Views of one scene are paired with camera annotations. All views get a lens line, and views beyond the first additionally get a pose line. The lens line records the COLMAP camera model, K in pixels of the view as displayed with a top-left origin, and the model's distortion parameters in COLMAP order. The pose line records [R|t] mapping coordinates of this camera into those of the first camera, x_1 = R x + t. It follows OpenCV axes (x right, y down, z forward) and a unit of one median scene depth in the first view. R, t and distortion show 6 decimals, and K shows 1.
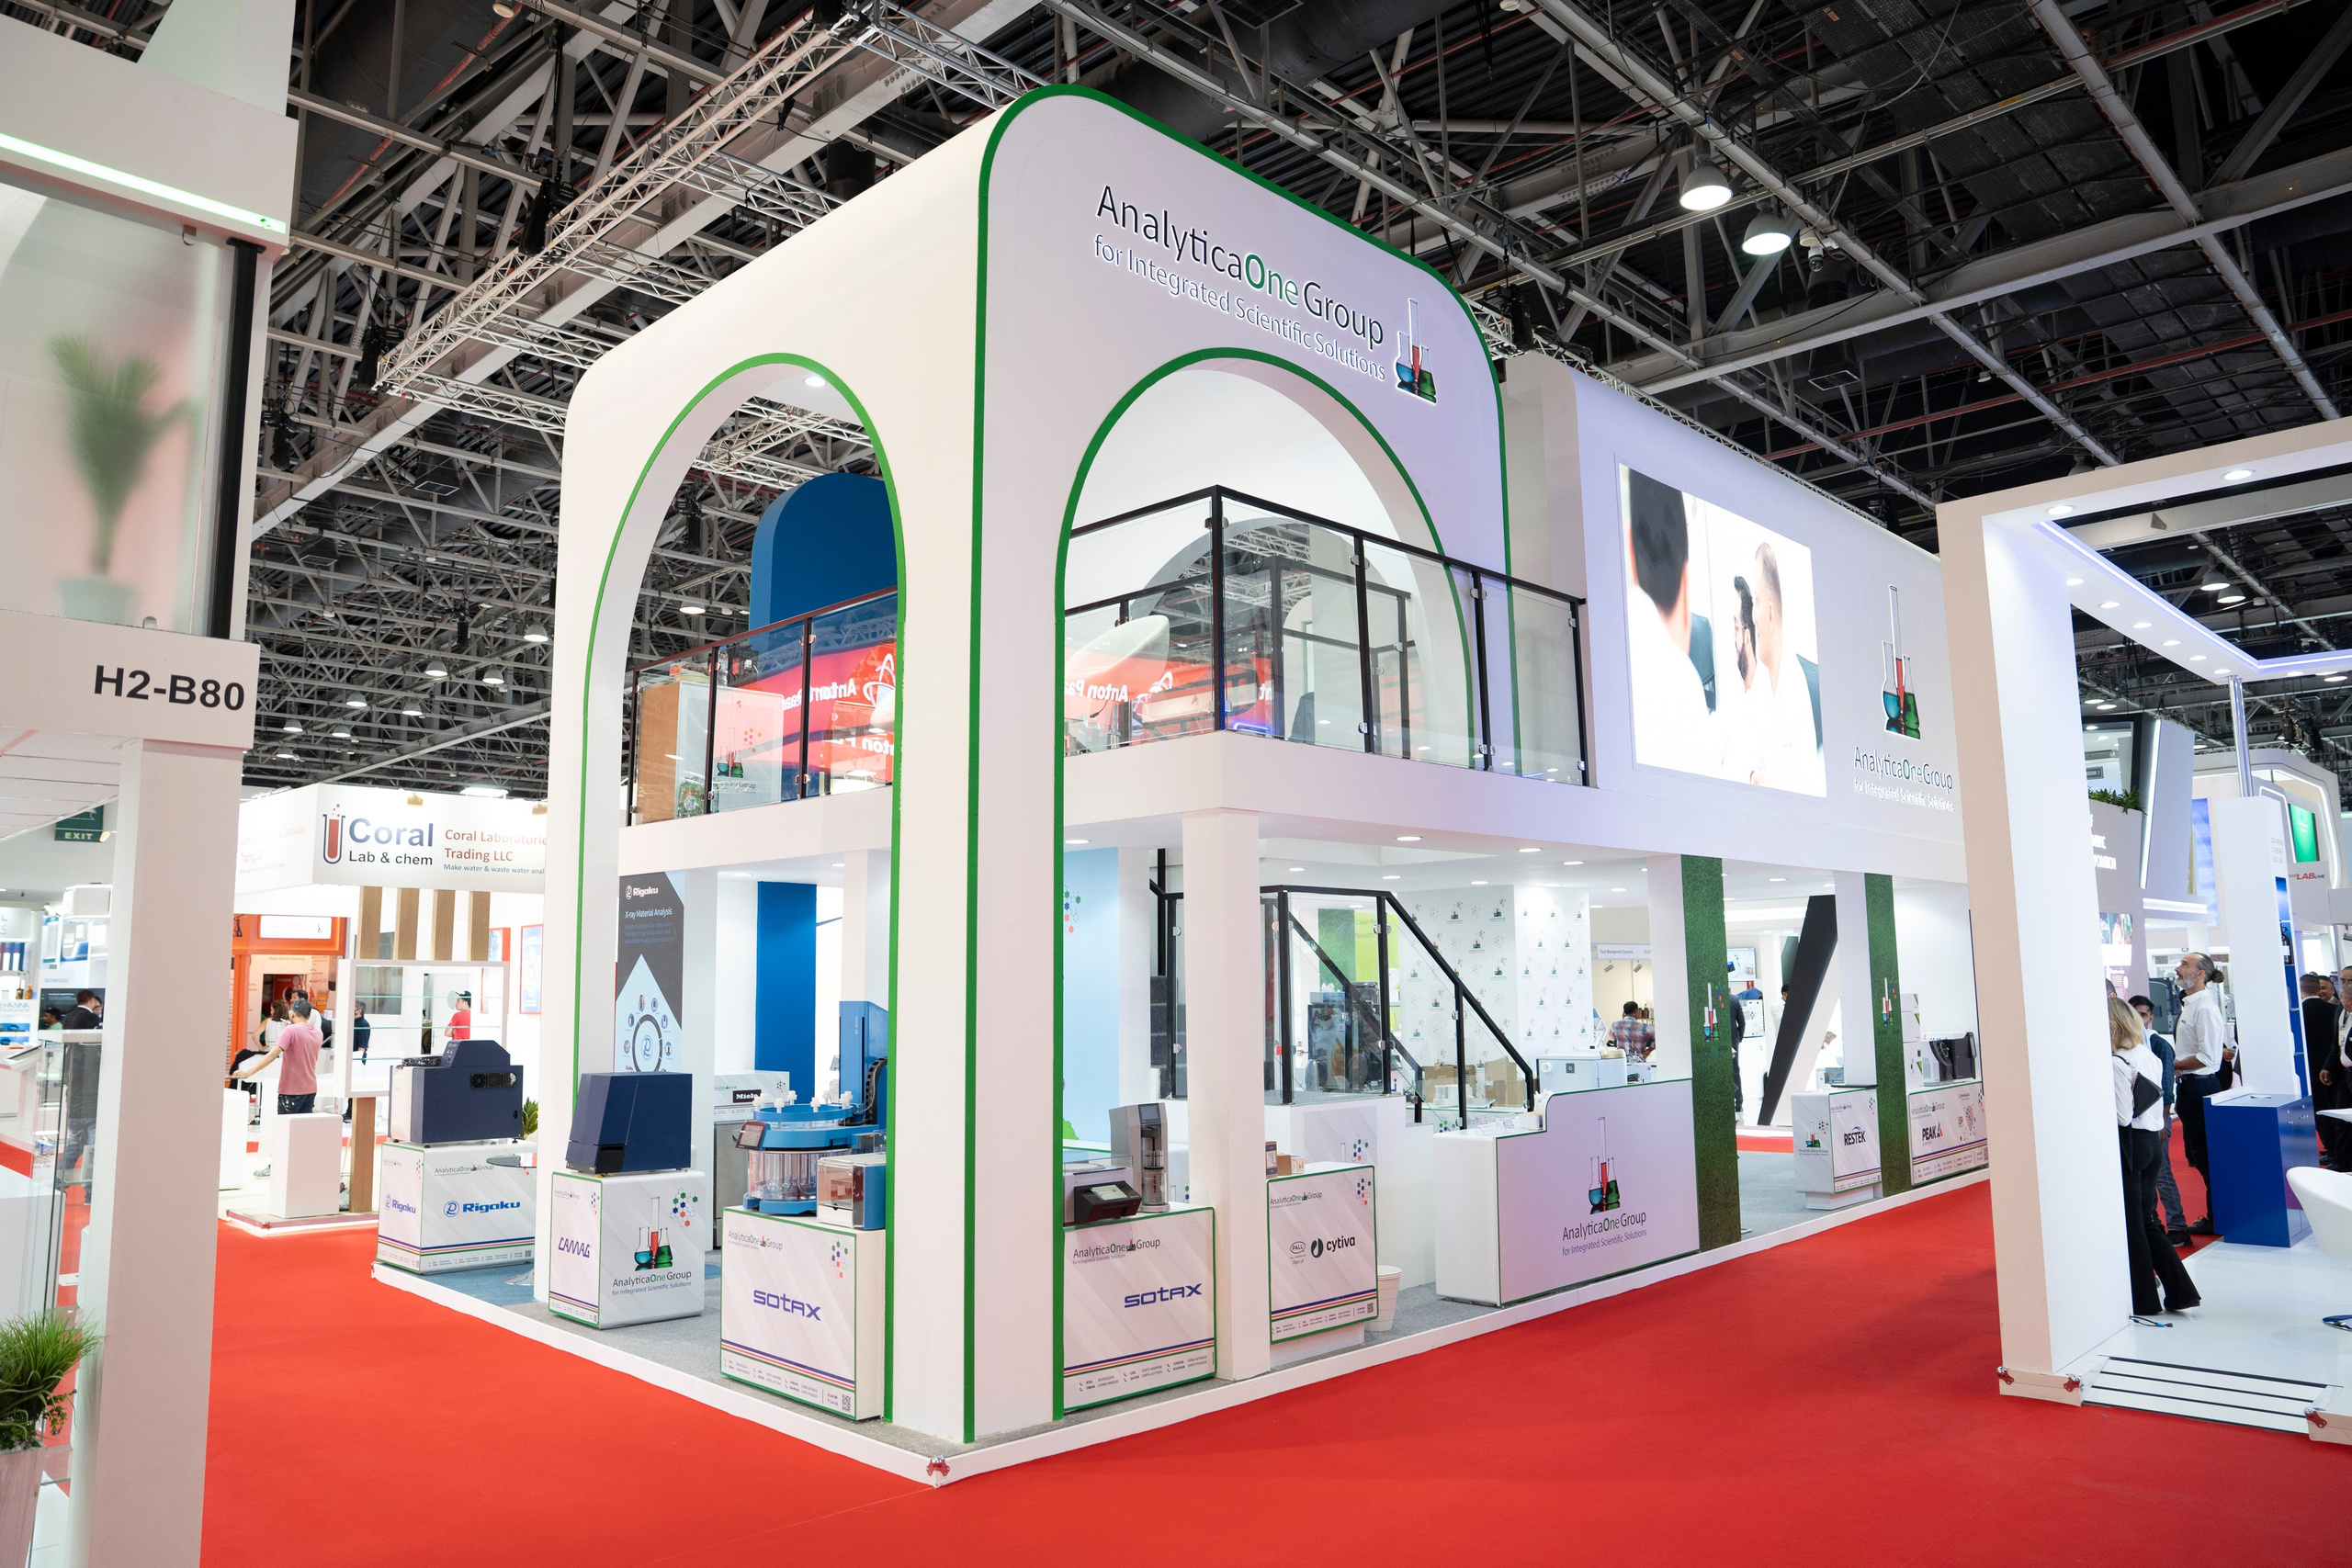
lens RADIAL K [[1590.7, 0, 1174.1], [0, 1590.7, 802.8], [0, 0, 1]] dist [-0.022537, 0.004485]
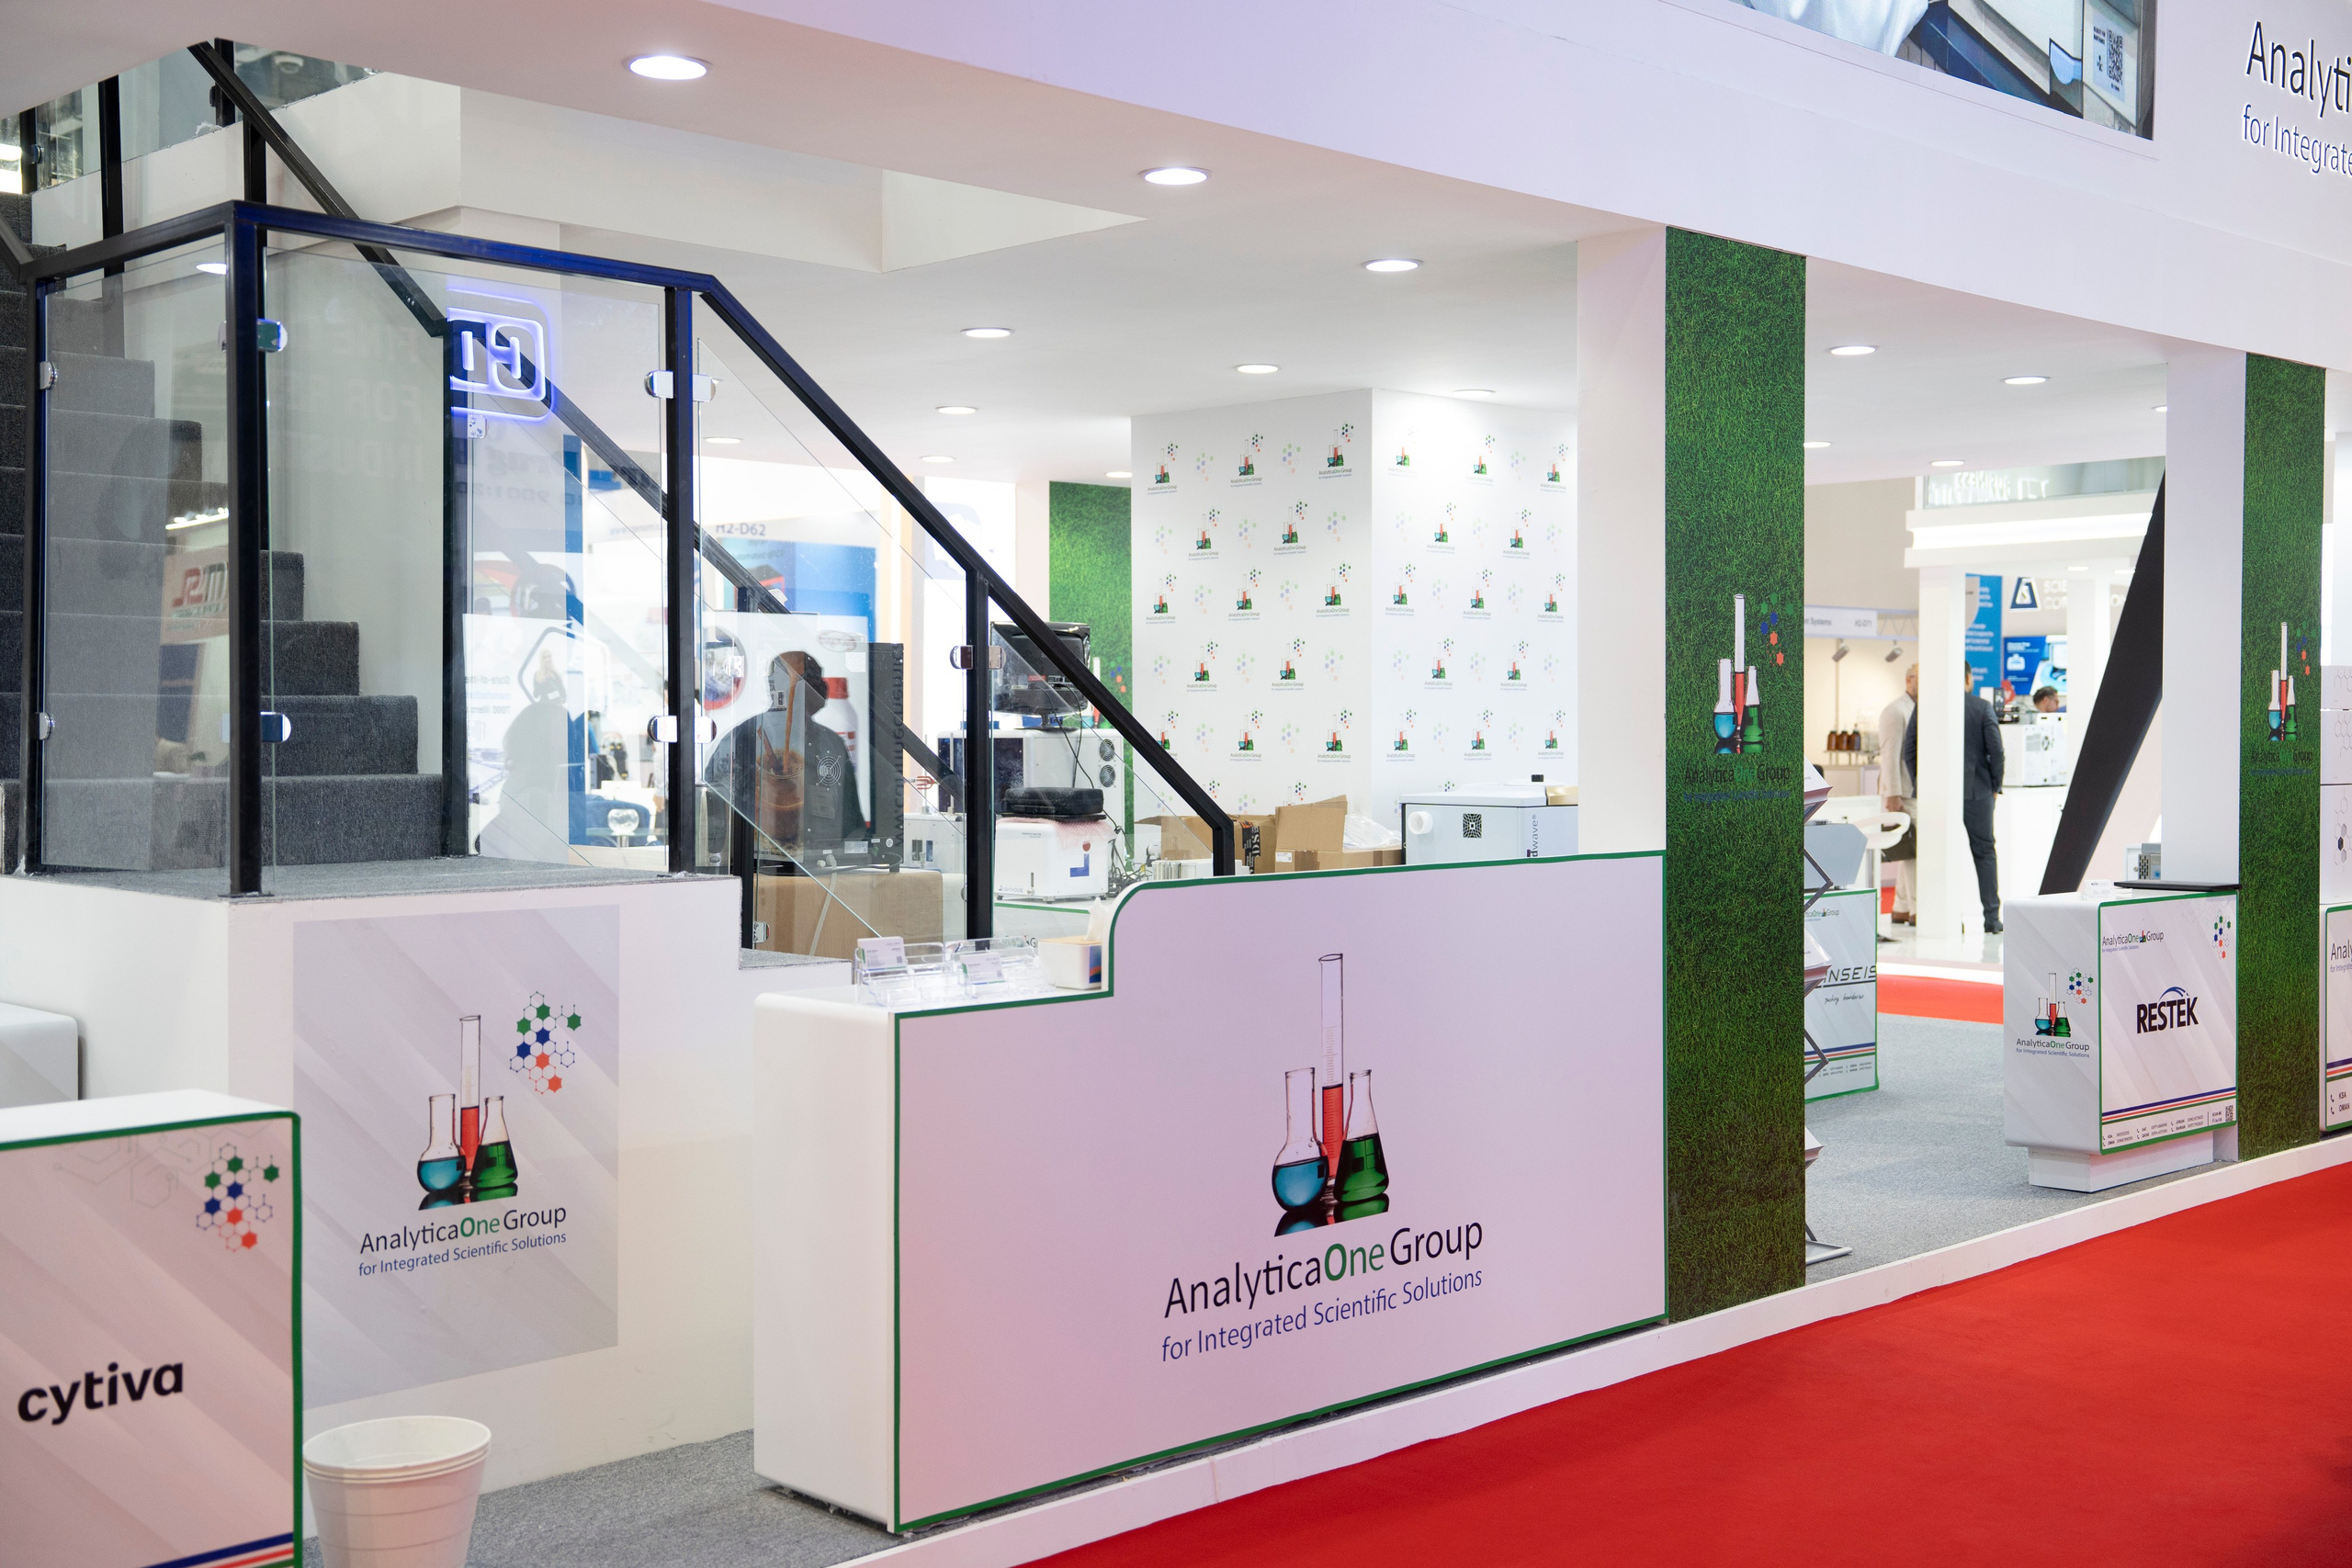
lens RADIAL K [[2555.0, 0, 1171.4], [0, 2555.0, 767.9], [0, 0, 1]] dist [0.095618, 0.000000]
pose [[0.999740, 0.017233, -0.014900, 0.191949], [-0.015072, 0.990785, 0.134605, 0.067583], [0.017082, -0.134345, 0.990787, 0.365316]]
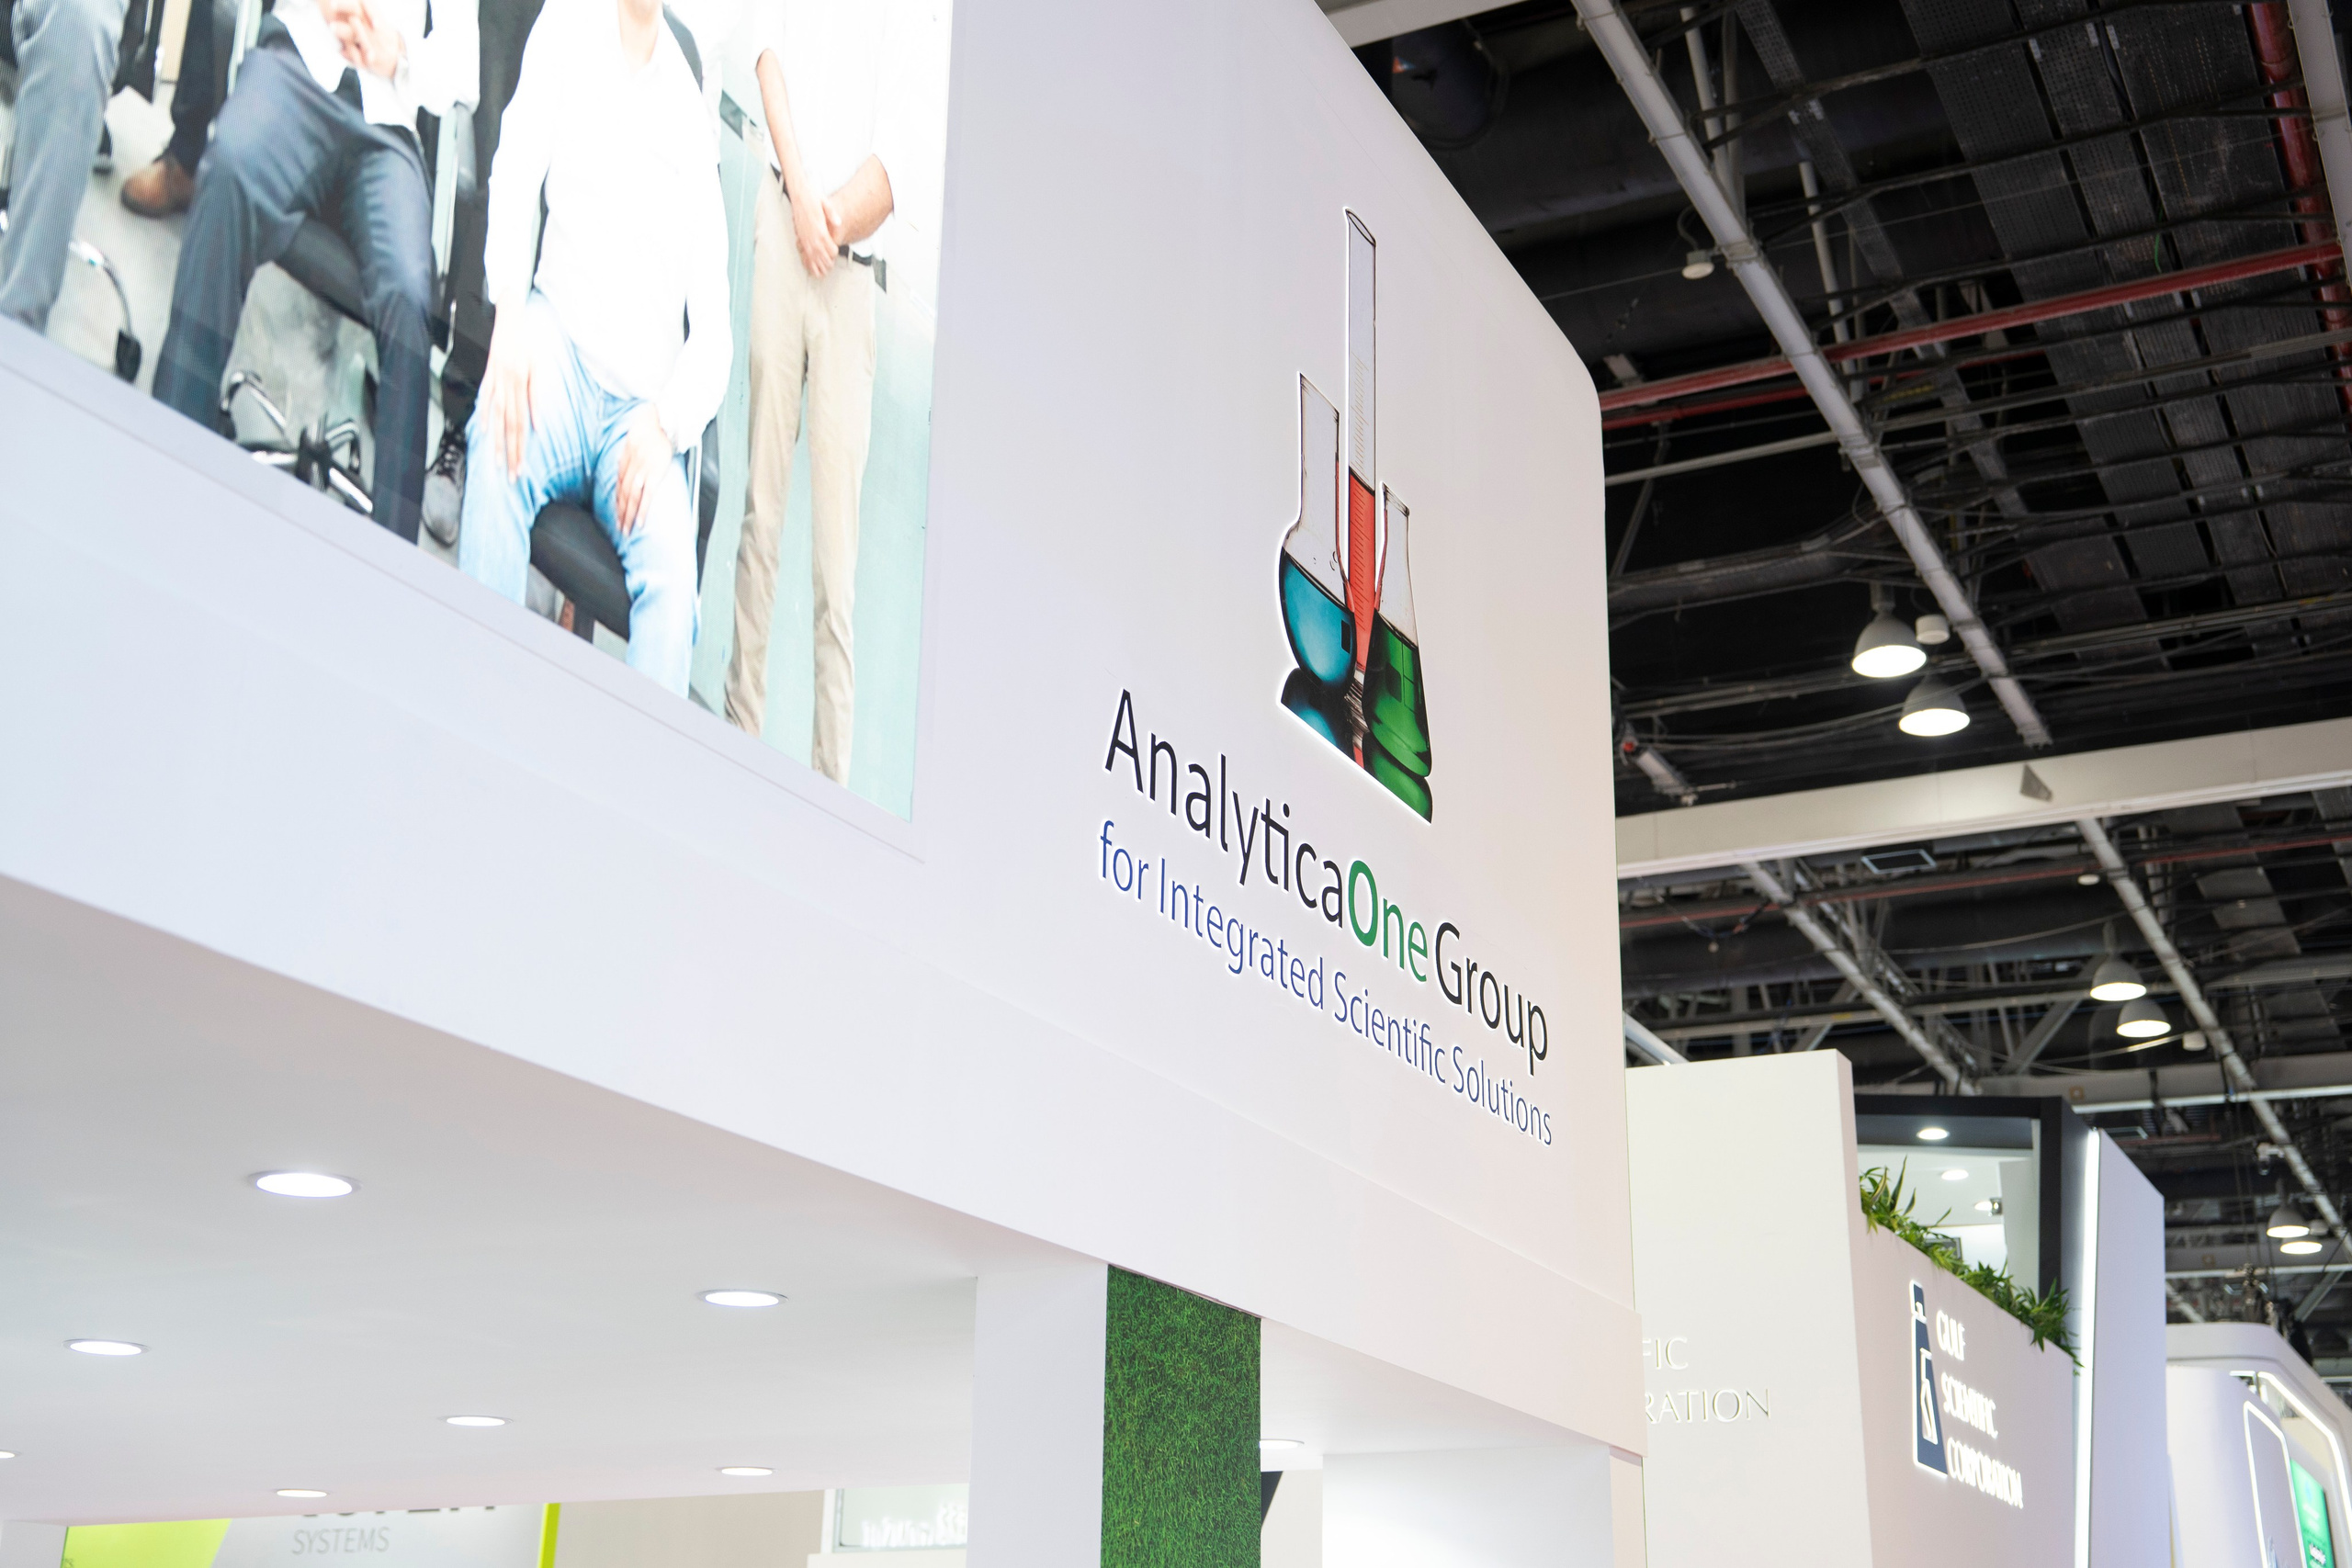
lens RADIAL K [[2917.3, 0, 1180.8], [0, 2917.3, 779.7], [0, 0, 1]] dist [0.181339, 0.000000]
pose [[0.948549, 0.135471, 0.286186, 0.350004], [-0.071566, 0.972188, -0.223000, 0.072188], [-0.308436, 0.191045, 0.931863, 0.672361]]
